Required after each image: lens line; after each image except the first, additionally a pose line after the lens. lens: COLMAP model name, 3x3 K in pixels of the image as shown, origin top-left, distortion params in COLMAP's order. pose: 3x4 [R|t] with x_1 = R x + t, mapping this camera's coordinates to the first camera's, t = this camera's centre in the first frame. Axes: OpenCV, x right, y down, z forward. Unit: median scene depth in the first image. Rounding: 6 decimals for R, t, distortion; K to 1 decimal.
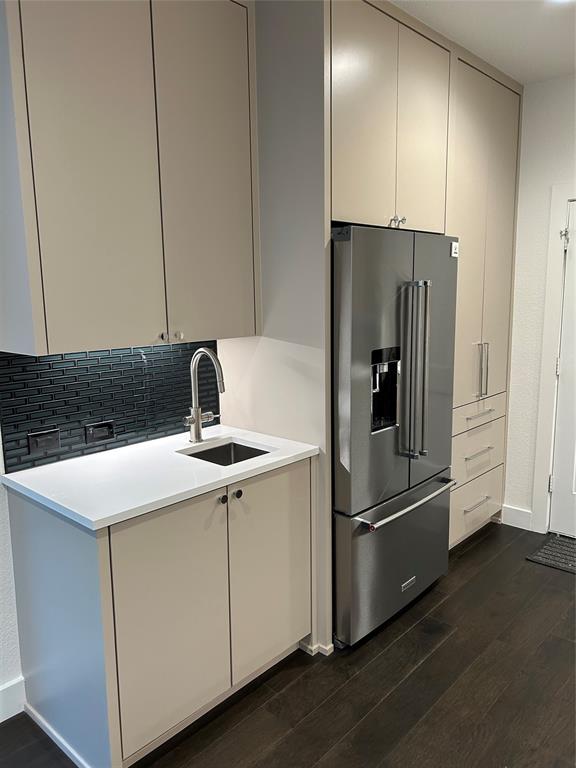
lens RADIAL K [[577.7, 0, 288.5], [0, 577.7, 377.4], [0, 0, 1]] dist [0.053797, -0.048858]
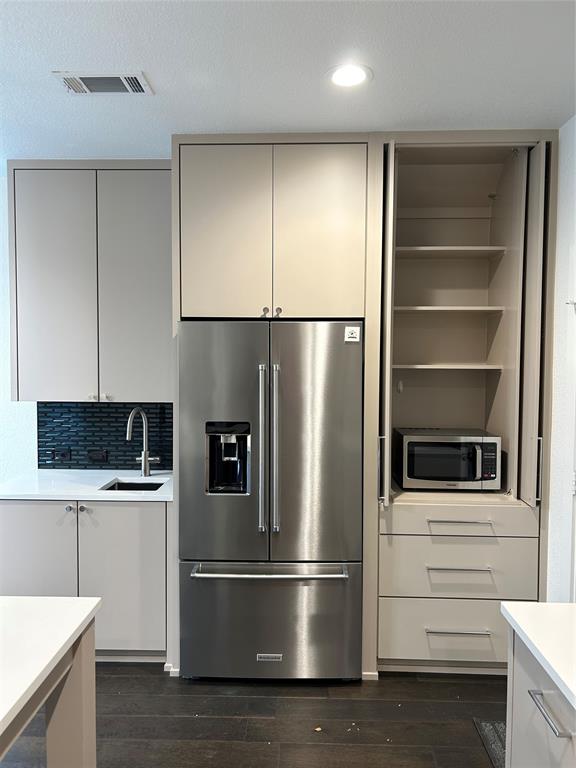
lens RADIAL K [[577.7, 0, 288.5], [0, 577.7, 387.8], [0, 0, 1]] dist [0.053797, -0.048858]
pose [[0.651746, 0.049964, -0.756790, 1.085425], [-0.133619, 0.989785, -0.049725, -0.074439], [0.746575, 0.133530, 0.651764, 0.327804]]
